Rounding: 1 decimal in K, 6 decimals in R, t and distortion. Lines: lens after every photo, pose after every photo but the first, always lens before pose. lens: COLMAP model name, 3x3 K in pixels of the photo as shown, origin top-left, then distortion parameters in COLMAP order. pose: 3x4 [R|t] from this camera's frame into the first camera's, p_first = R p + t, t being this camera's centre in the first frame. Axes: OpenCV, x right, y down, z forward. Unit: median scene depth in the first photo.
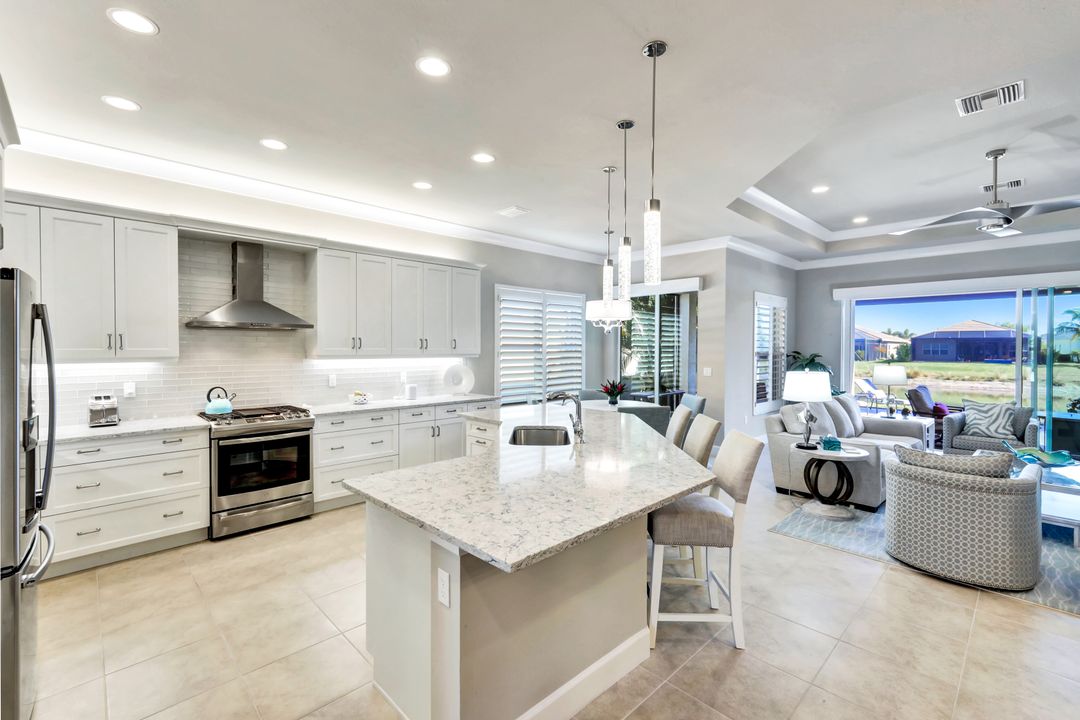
lens RADIAL K [[475.8, 0, 551.8], [0, 475.8, 354.8], [0, 0, 1]] dist [0.007967, 0.001222]
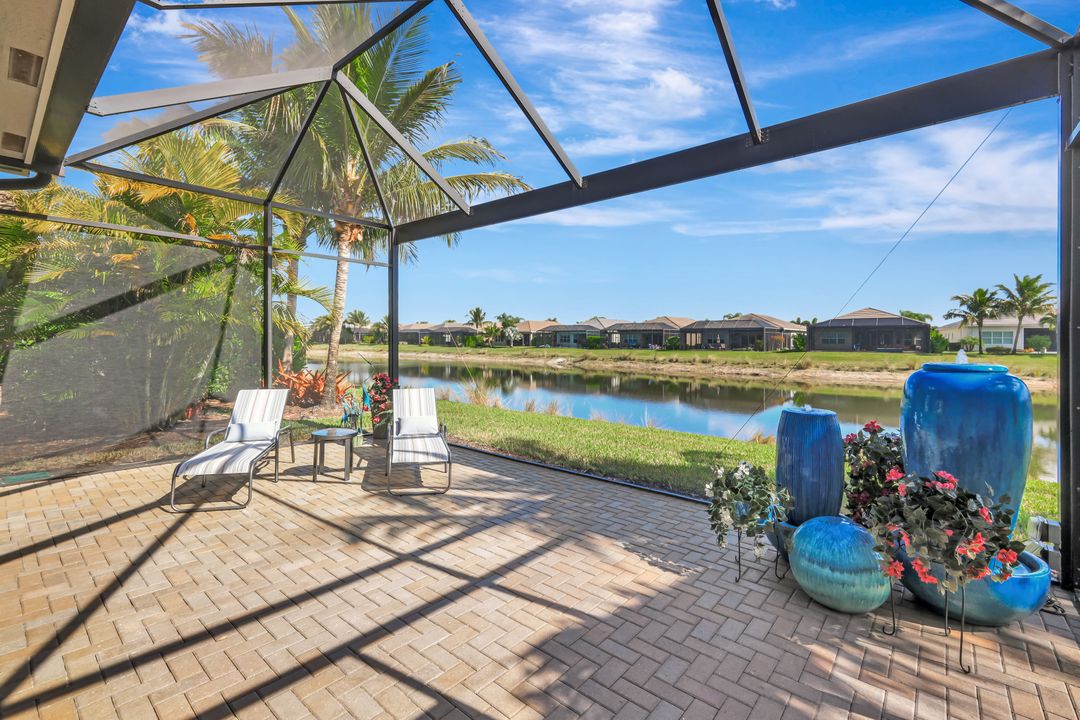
lens RADIAL K [[466.2, 0, 542.7], [0, 466.2, 349.7], [0, 0, 1]] dist [-0.001208, 0.001138]
pose [[0.997074, -0.004422, 0.076313, 1.647959], [0.003948, 0.999972, 0.006362, 0.032569], [-0.076339, -0.006042, 0.997064, 1.252201]]
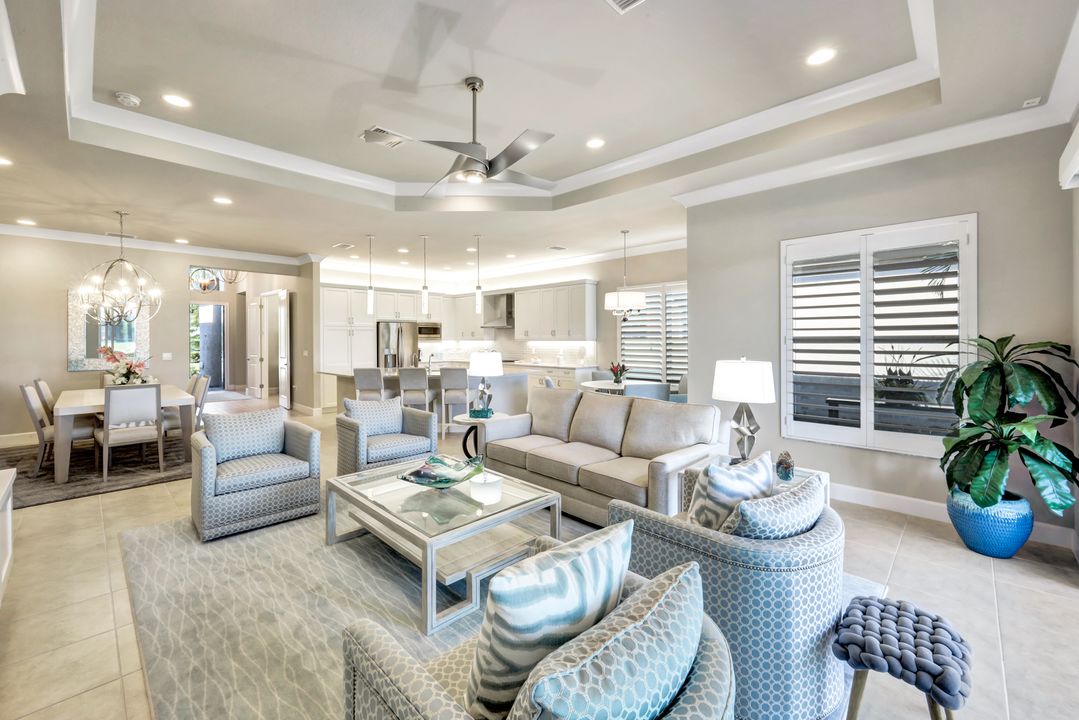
lens RADIAL K [[439.0, 0, 538.0], [0, 439.0, 334.7], [0, 0, 1]] dist [0.000995, 0.000109]
pose [[0.023400, -0.011968, -0.999655, 1.101033], [-0.012560, 0.999846, -0.012264, 0.003775], [0.999647, 0.012843, 0.023246, 0.729842]]
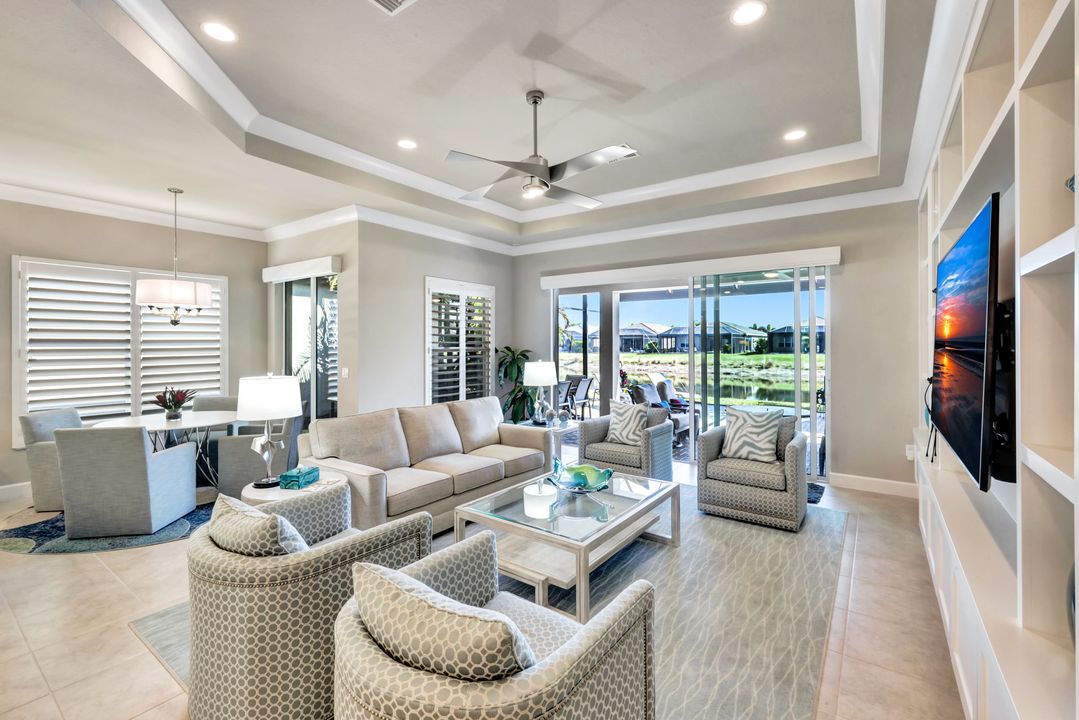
lens RADIAL K [[465.7, 0, 544.4], [0, 465.7, 342.3], [0, 0, 1]] dist [-0.001208, 0.001138]
pose [[0.985385, -0.006713, 0.170211, 0.537704], [0.009542, 0.999830, -0.015807, 0.000102], [-0.170076, 0.017200, 0.985281, 0.164283]]
